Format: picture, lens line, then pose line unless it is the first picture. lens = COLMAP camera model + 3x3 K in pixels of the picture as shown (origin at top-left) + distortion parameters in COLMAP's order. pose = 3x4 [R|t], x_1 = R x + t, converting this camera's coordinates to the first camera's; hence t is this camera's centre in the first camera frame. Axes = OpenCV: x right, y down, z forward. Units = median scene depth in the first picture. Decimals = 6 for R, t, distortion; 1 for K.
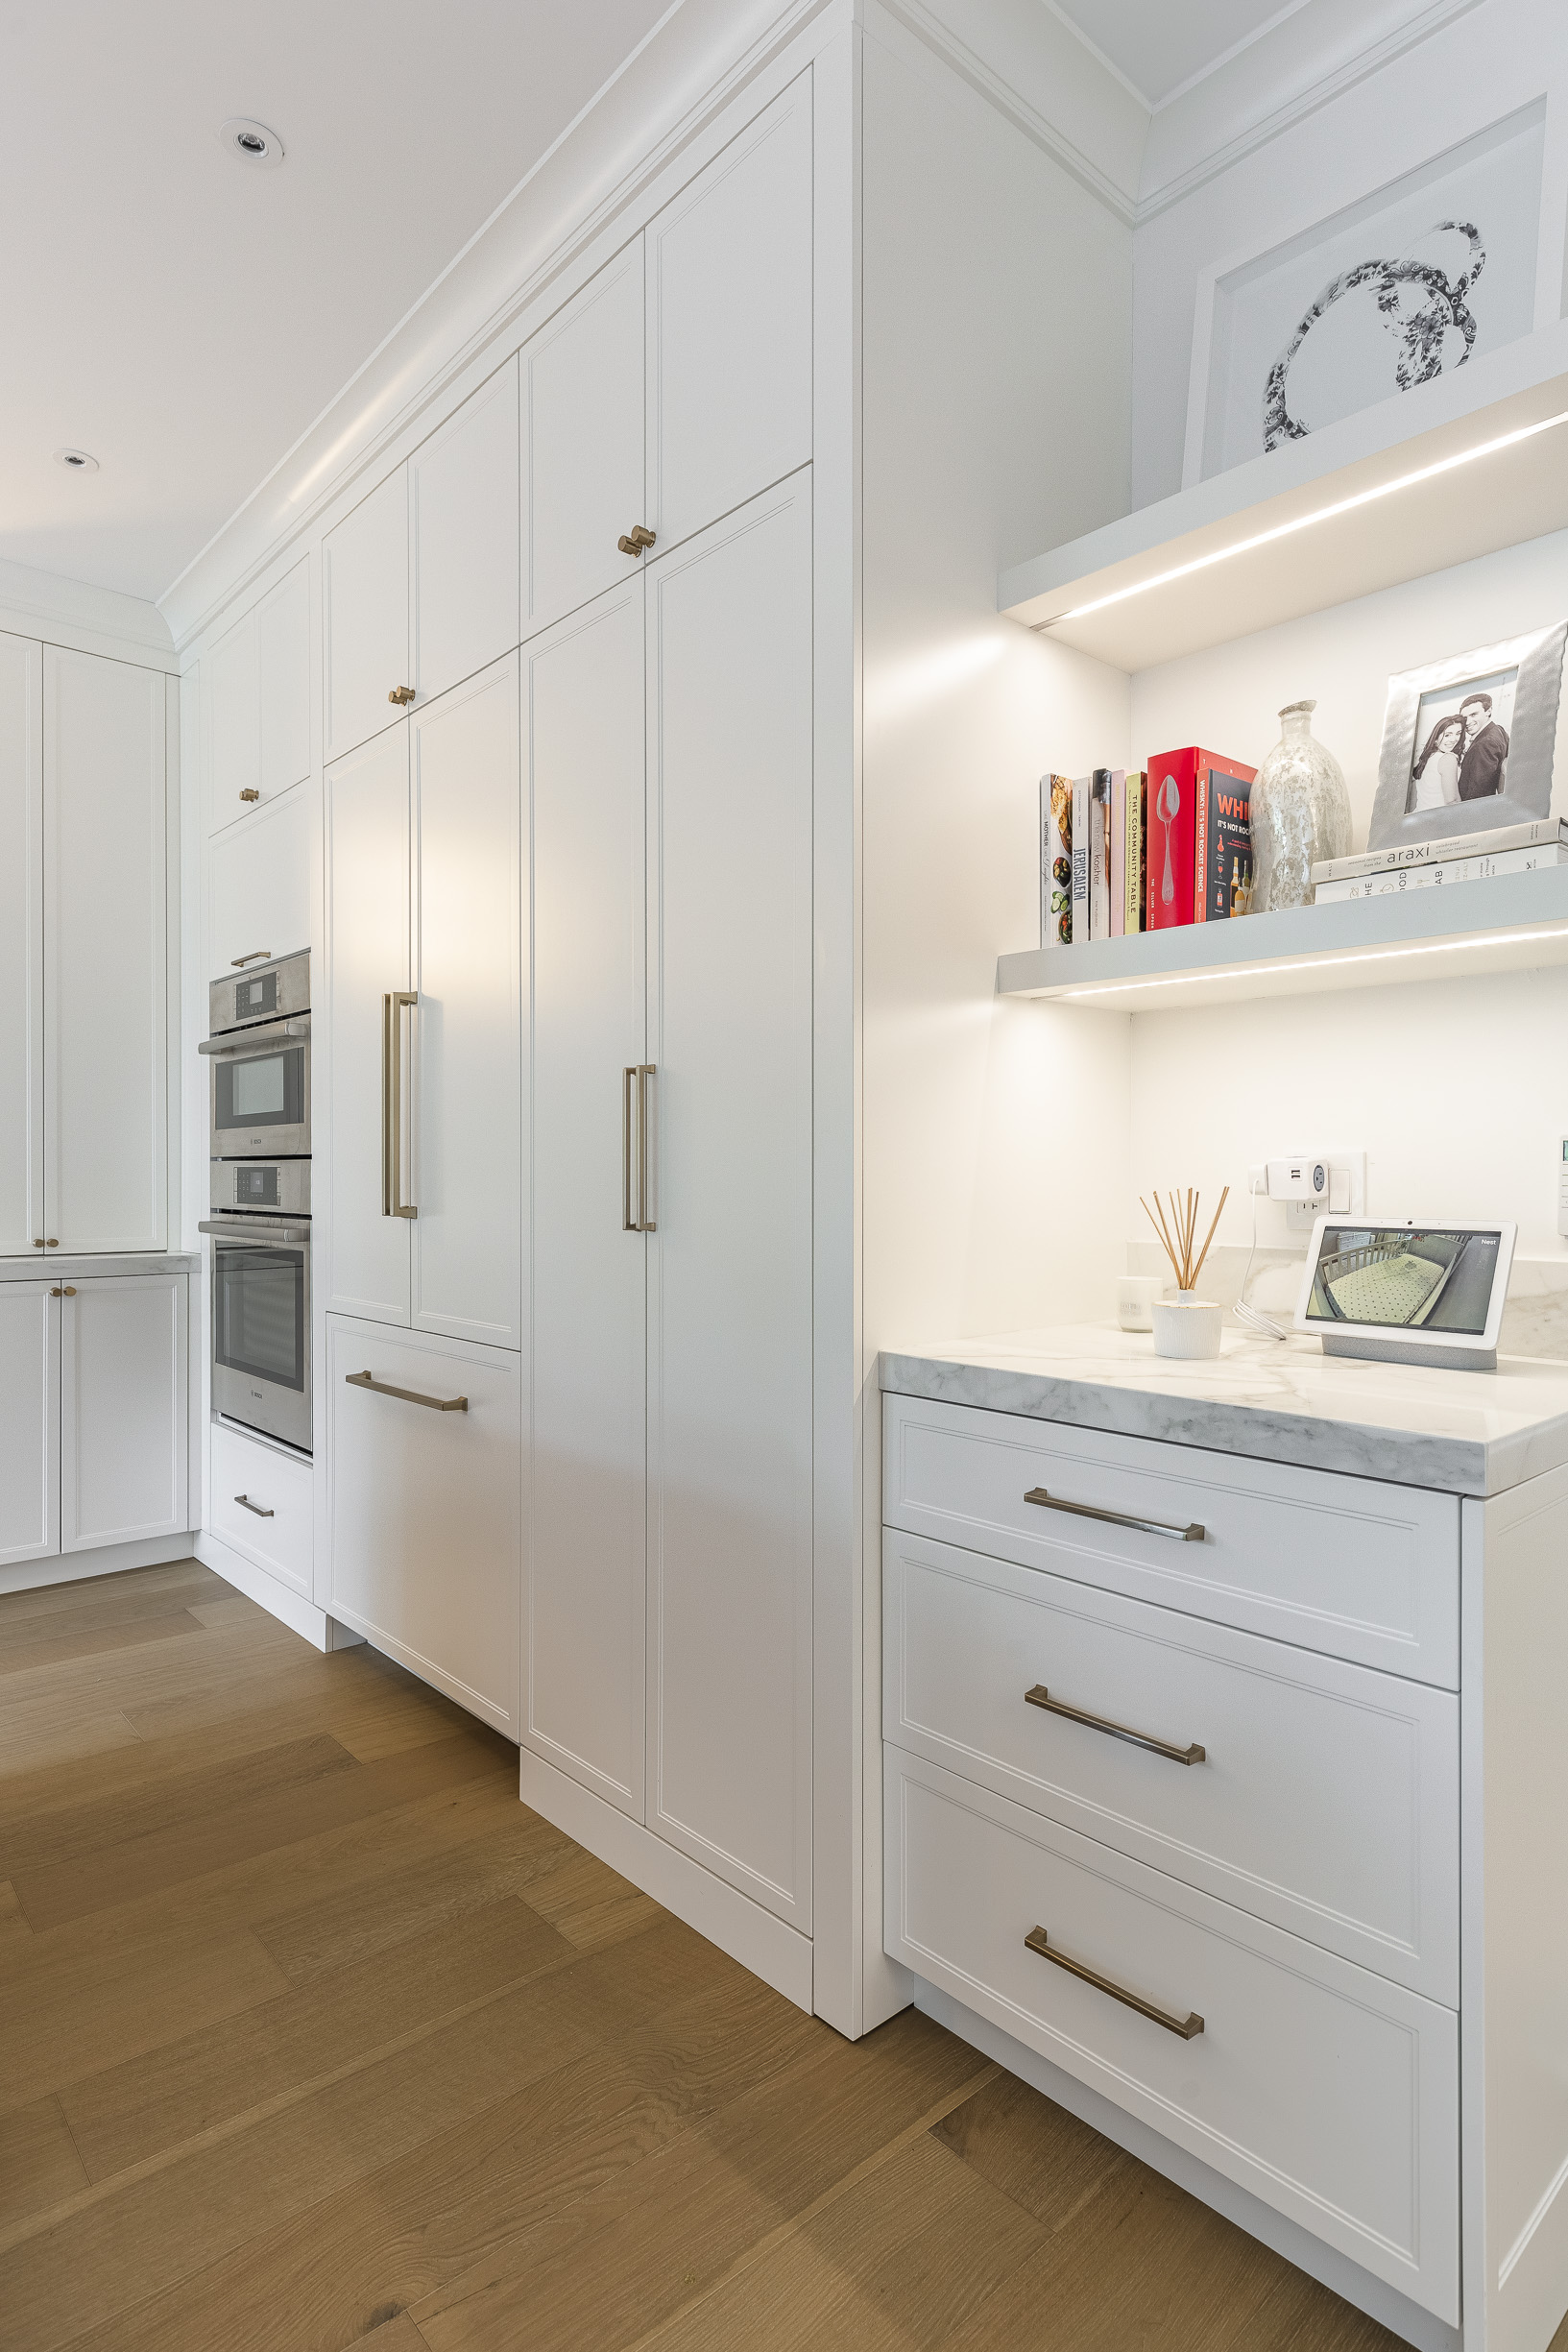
lens RADIAL K [[1212.4, 0, 757.2], [0, 1212.4, 1171.4], [0, 0, 1]] dist [0.004016, 0.001202]
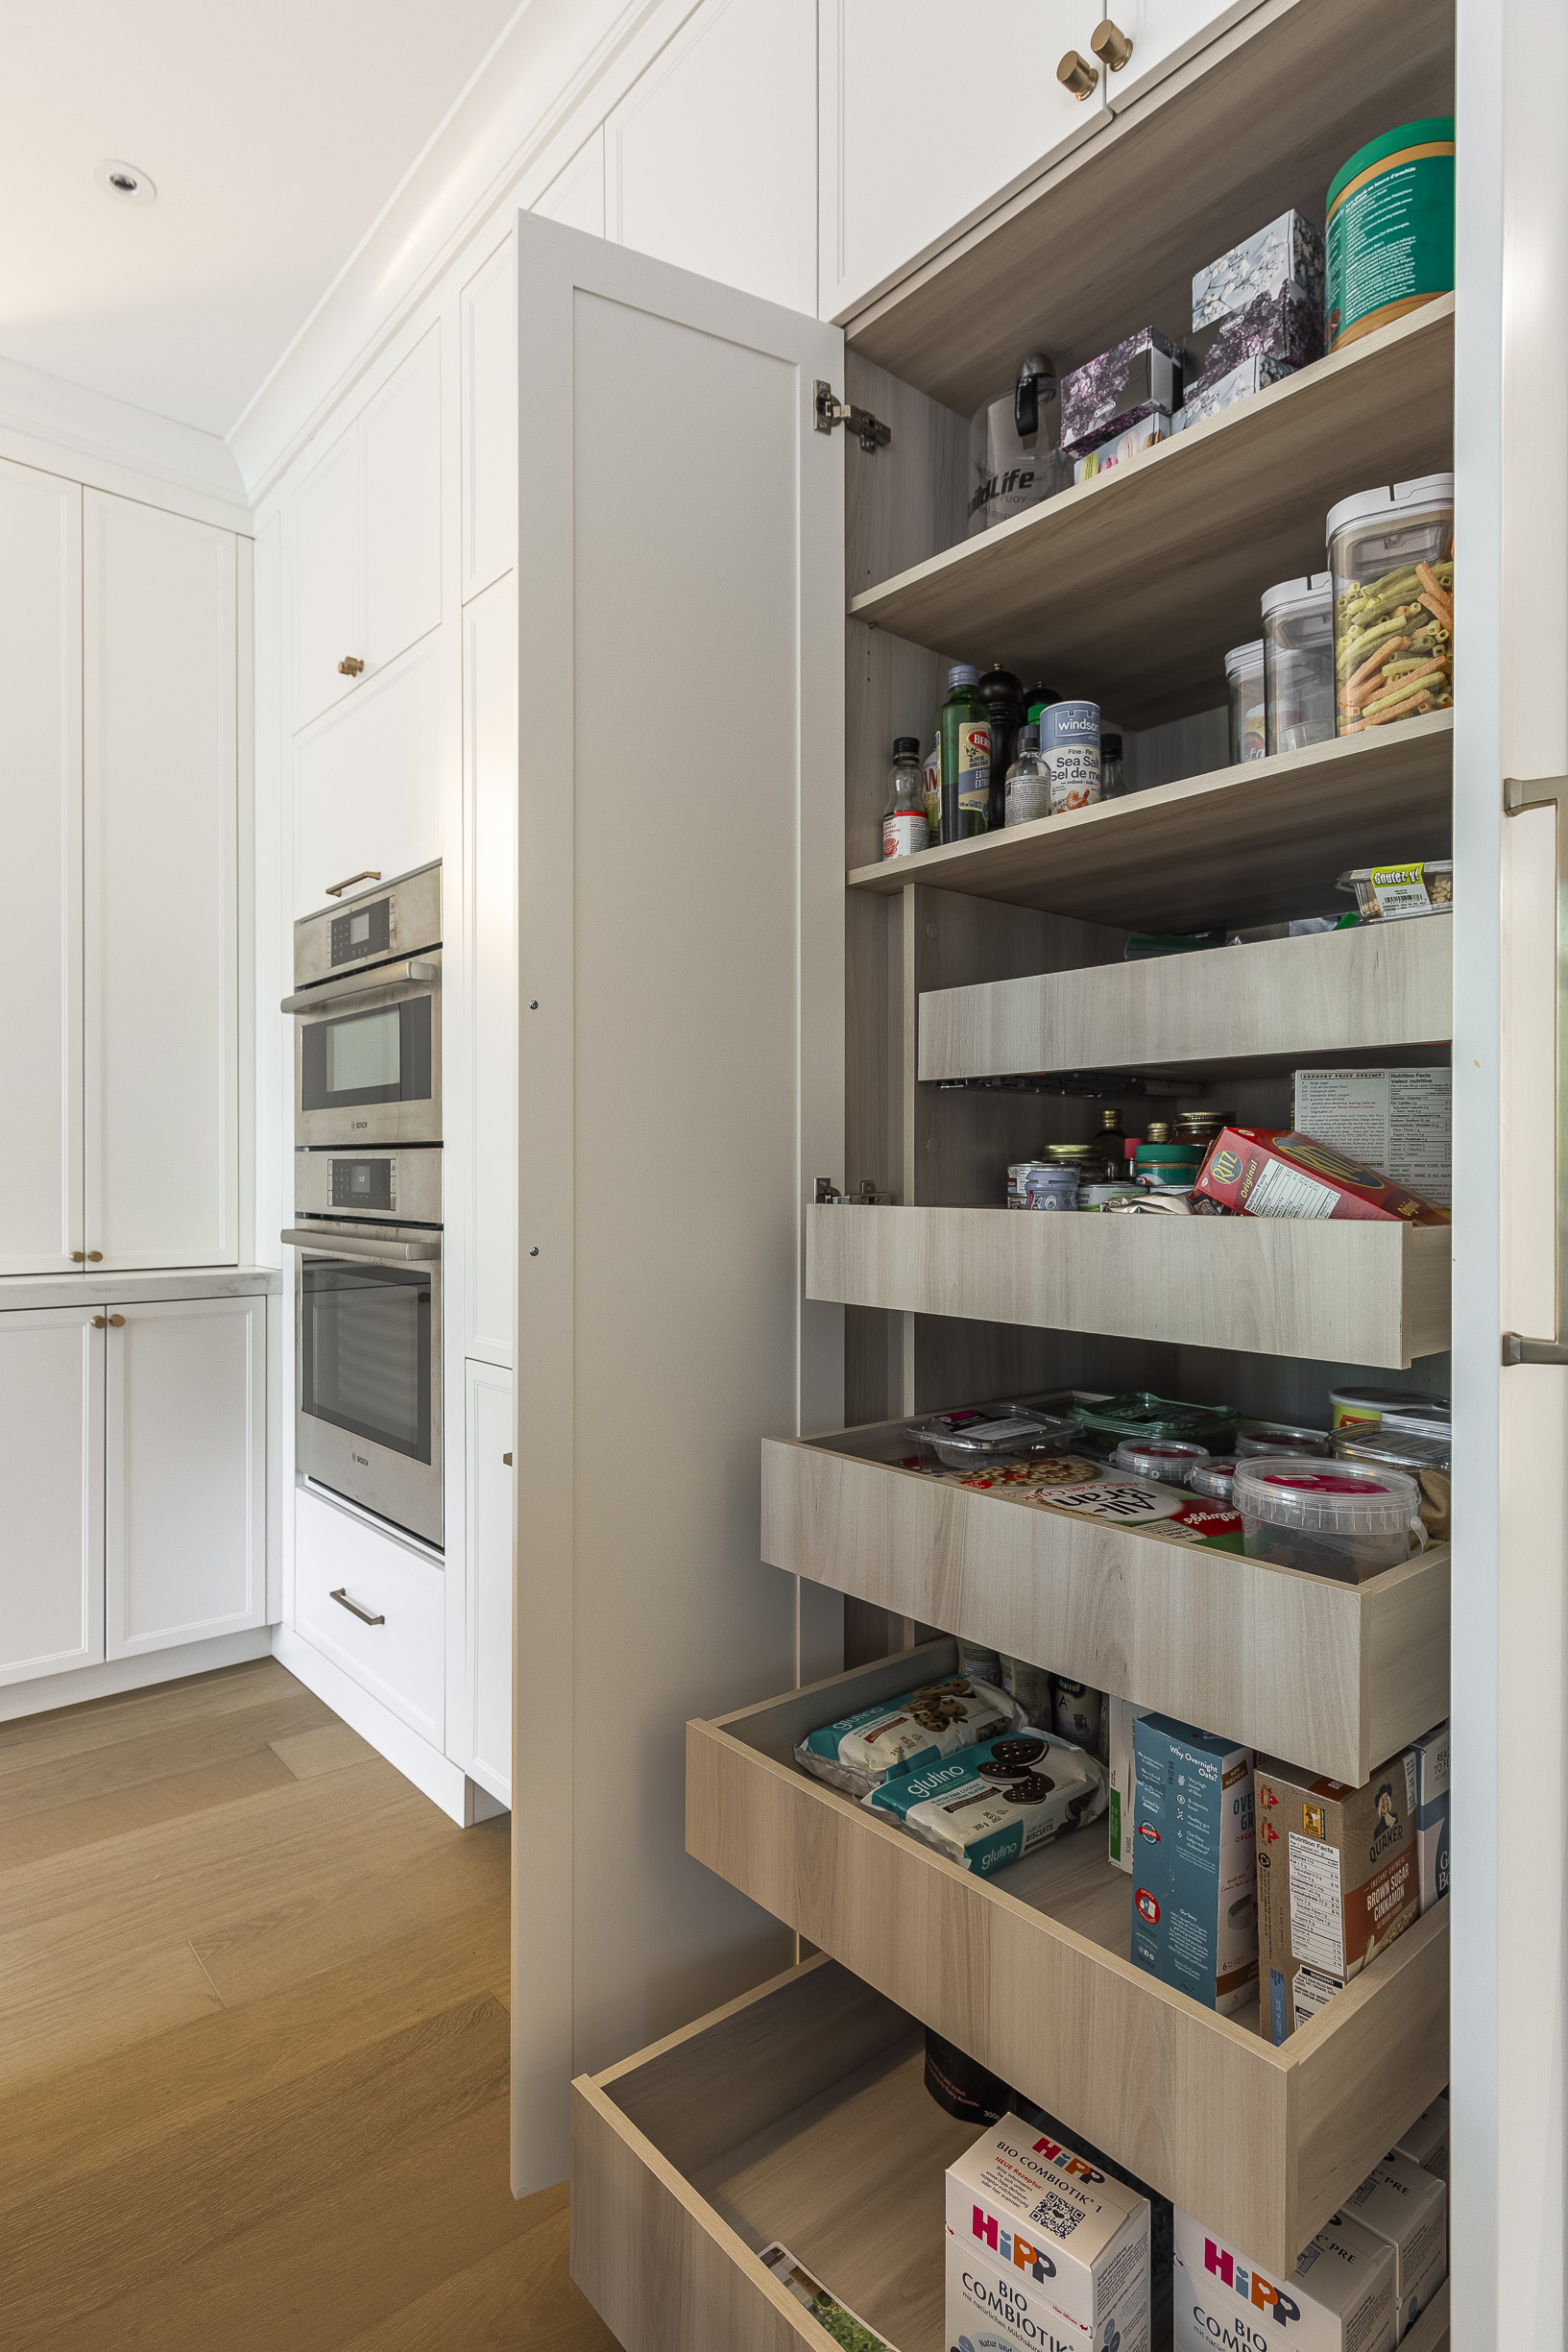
lens RADIAL K [[1249.1, 0, 783.1], [0, 1249.1, 1165.2], [0, 0, 1]] dist [0.004146, 0.000846]
pose [[0.999682, -0.000243, -0.025196, -0.126811], [0.000242, 1.000000, -0.000028, 0.000317], [0.025196, 0.000022, 0.999683, 0.222941]]
